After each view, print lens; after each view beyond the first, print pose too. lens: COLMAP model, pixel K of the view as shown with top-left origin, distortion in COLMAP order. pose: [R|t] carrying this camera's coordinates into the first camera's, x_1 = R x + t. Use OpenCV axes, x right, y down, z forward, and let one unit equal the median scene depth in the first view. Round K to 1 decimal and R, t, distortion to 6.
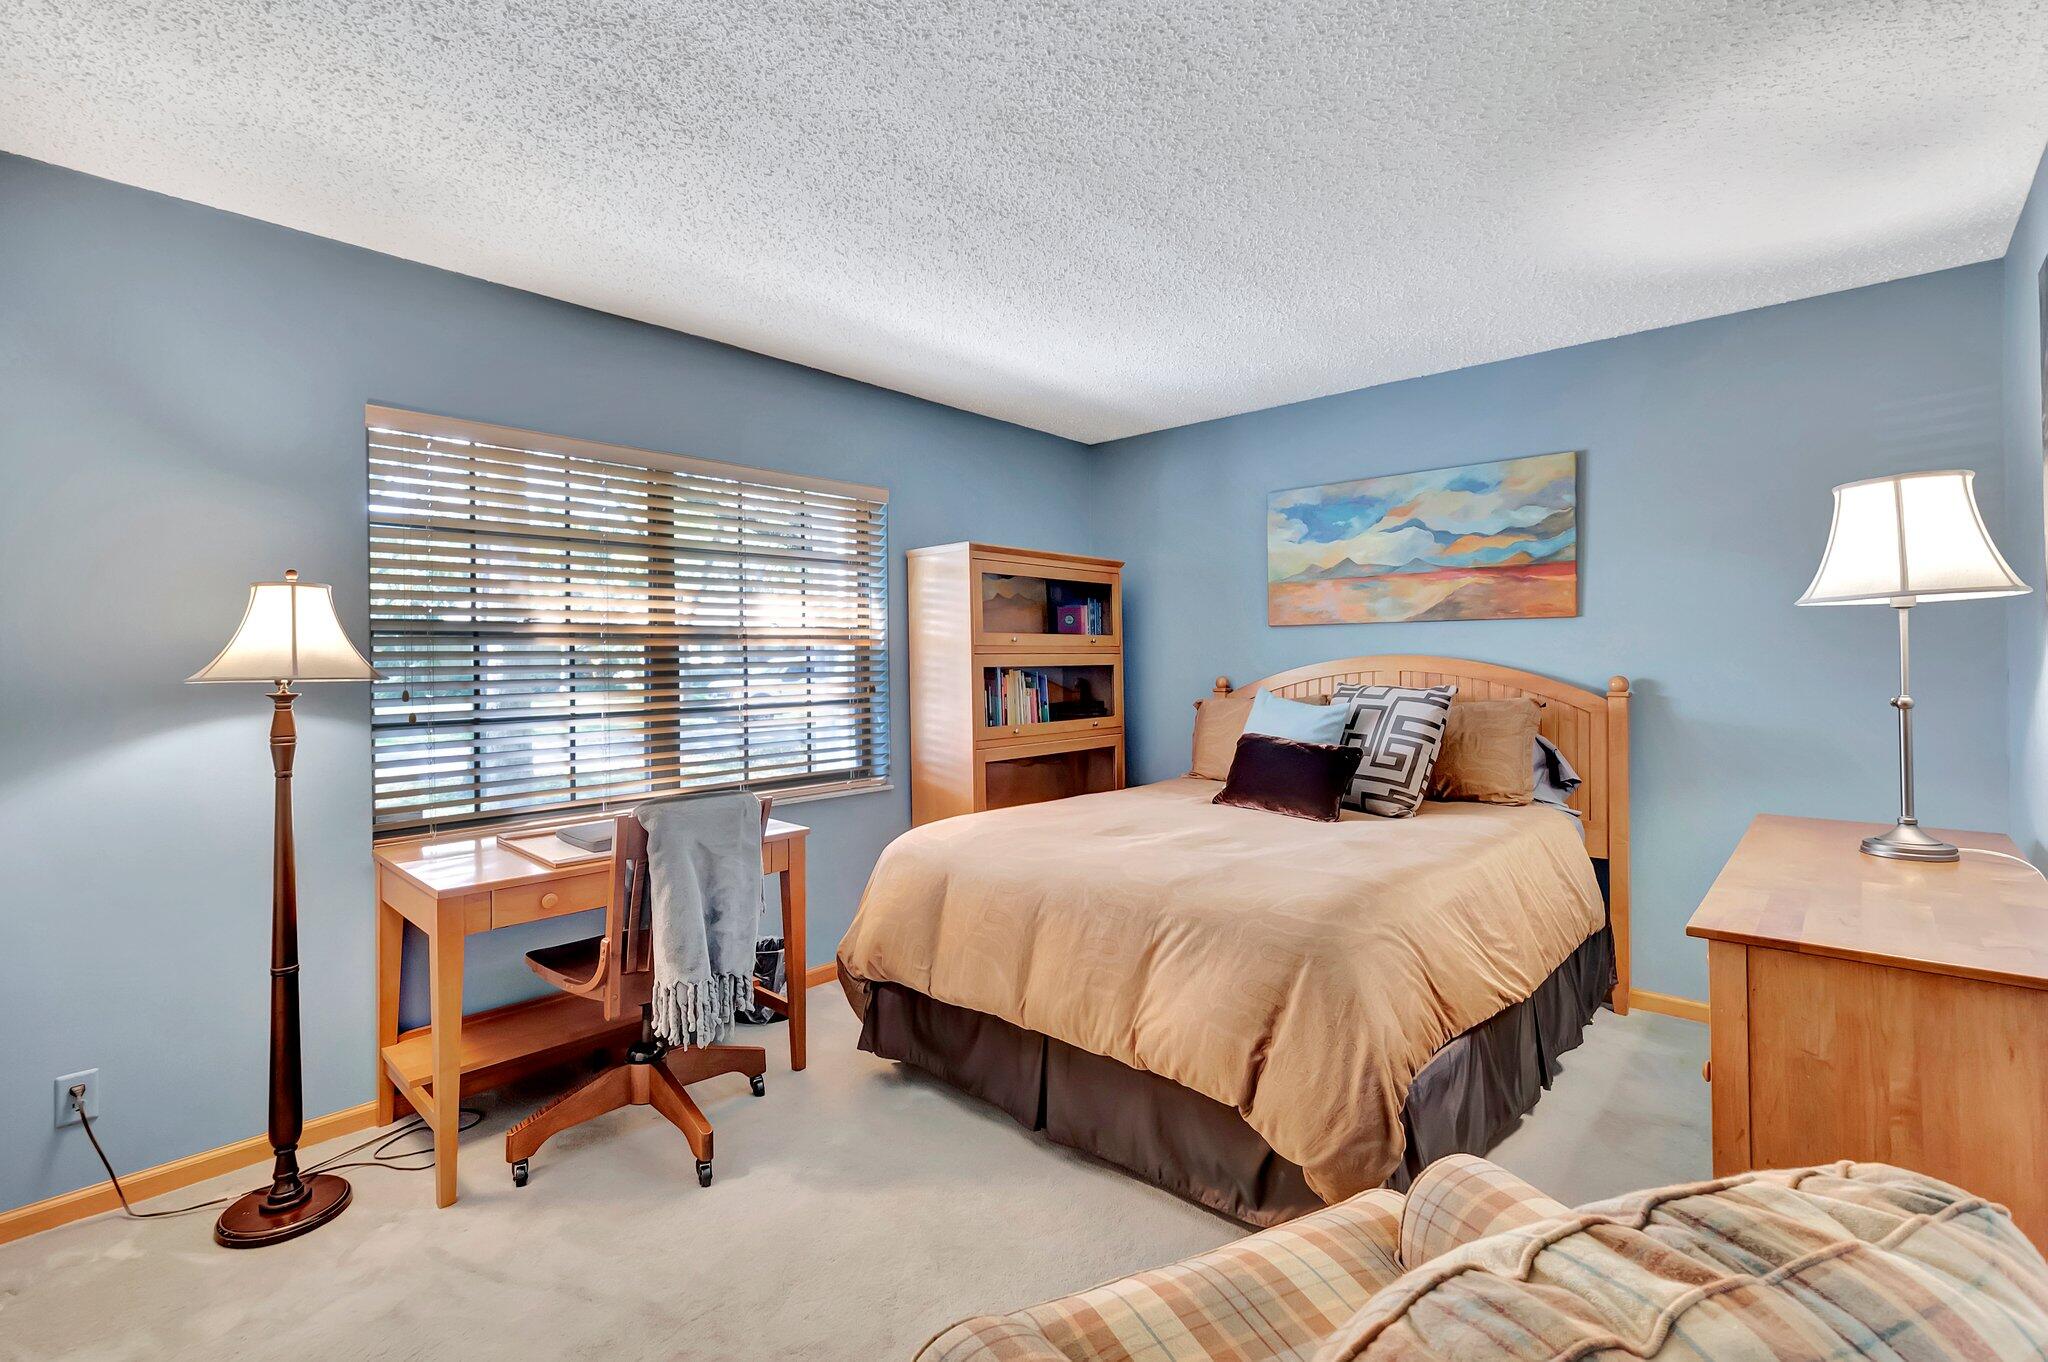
lens RADIAL K [[918.4, 0, 1010.2], [0, 918.4, 667.0], [0, 0, 1]] dist [0.001751, -0.007971]
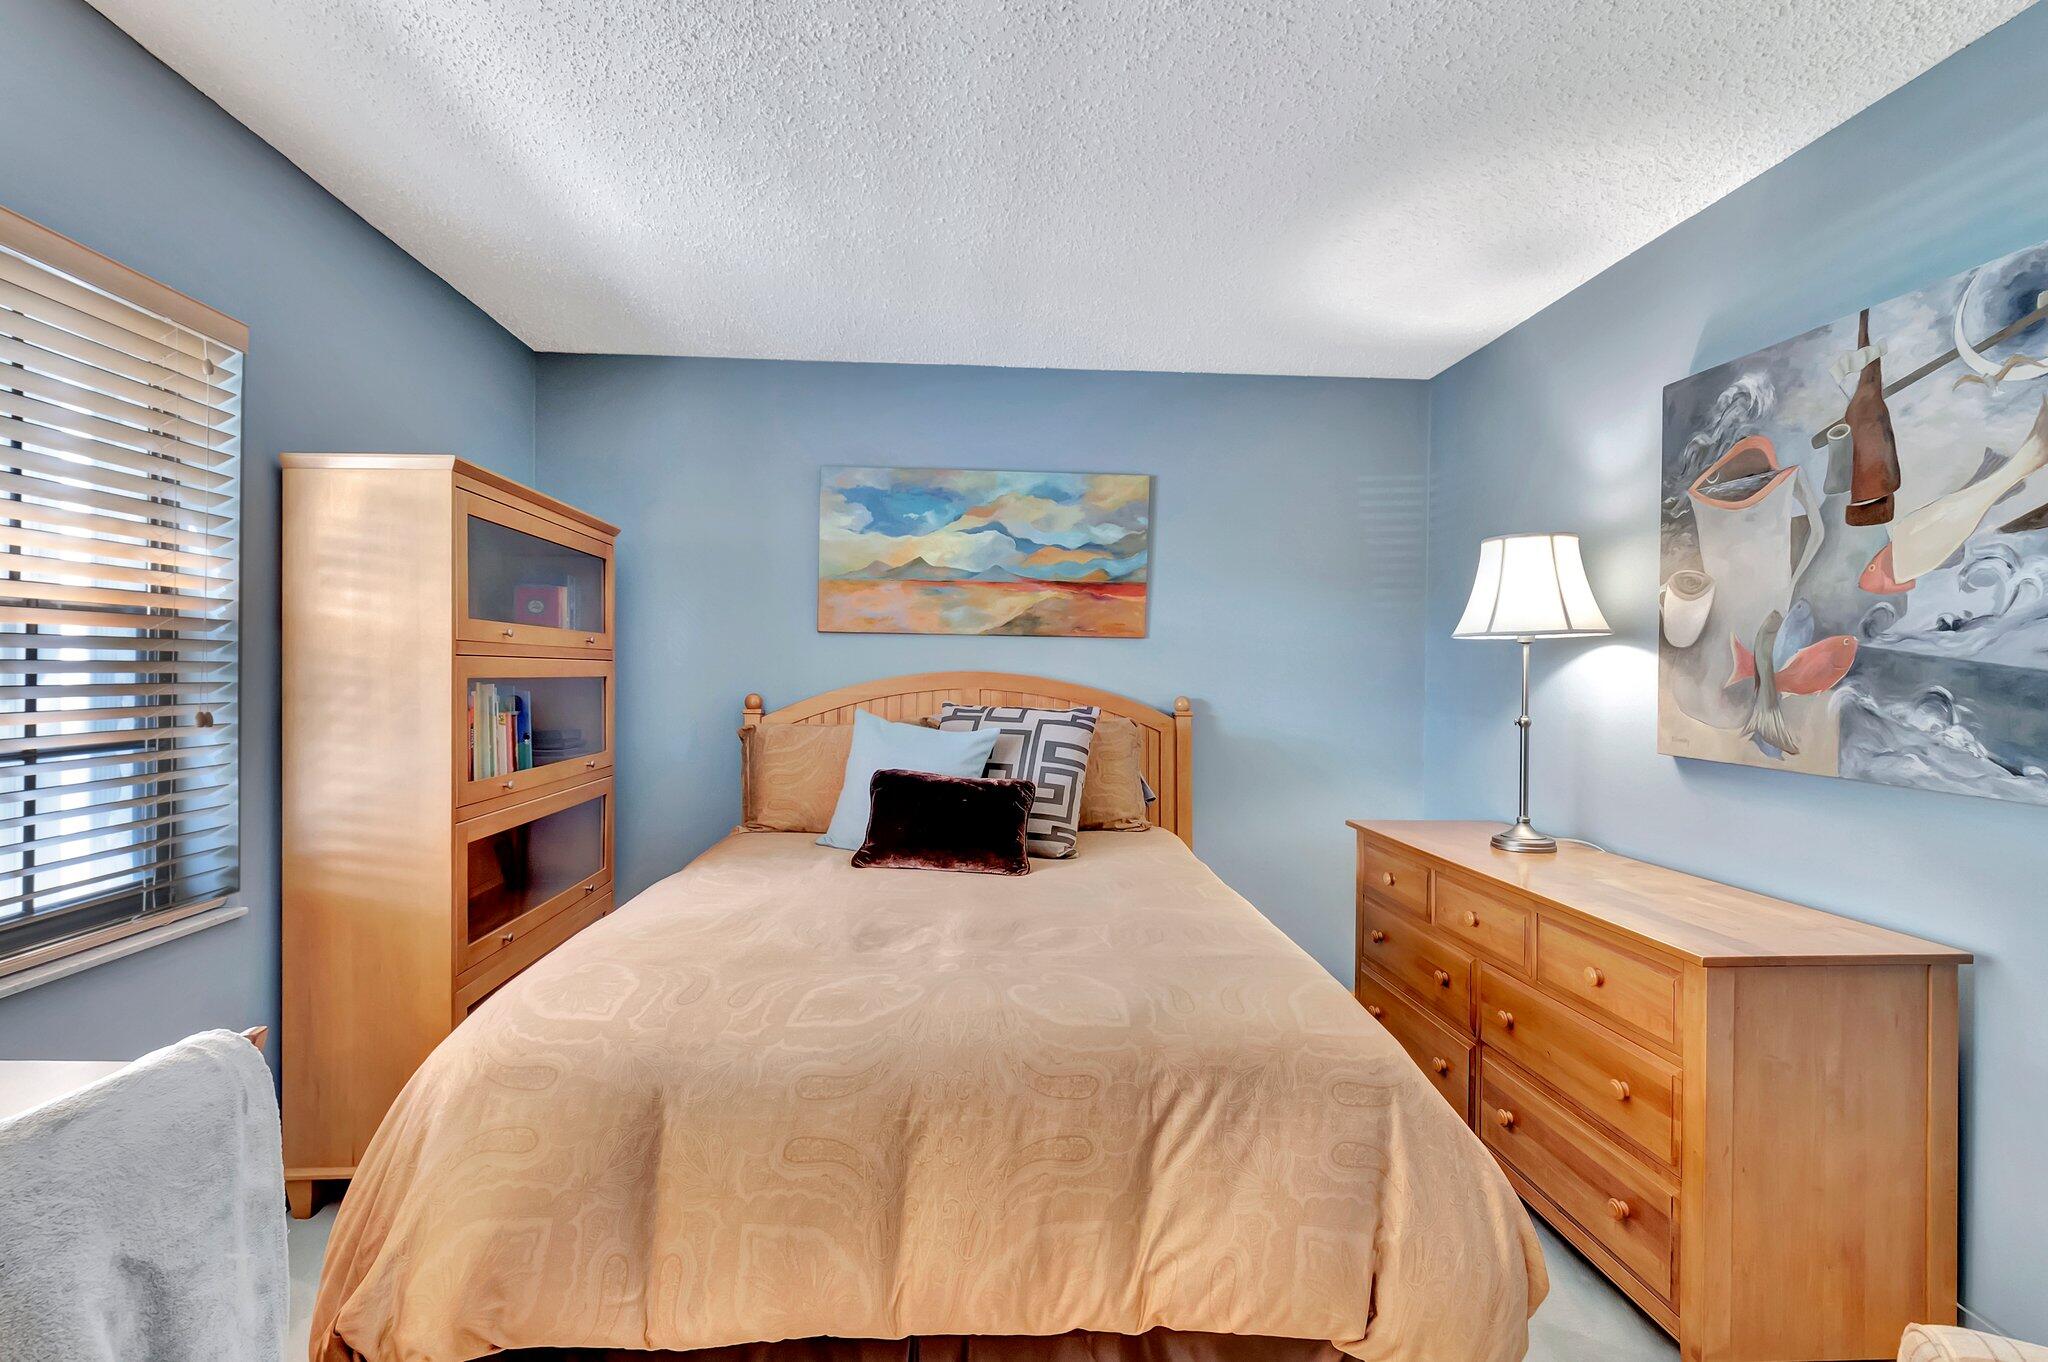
lens RADIAL K [[938.4, 0, 1024.0], [0, 938.4, 681.0], [0, 0, 1]] dist [0.004052, -0.008228]
pose [[0.696696, 0.012412, 0.717259, -0.224287], [-0.013791, 0.999897, -0.003907, -0.000837], [-0.717234, -0.007169, 0.696796, 0.365948]]
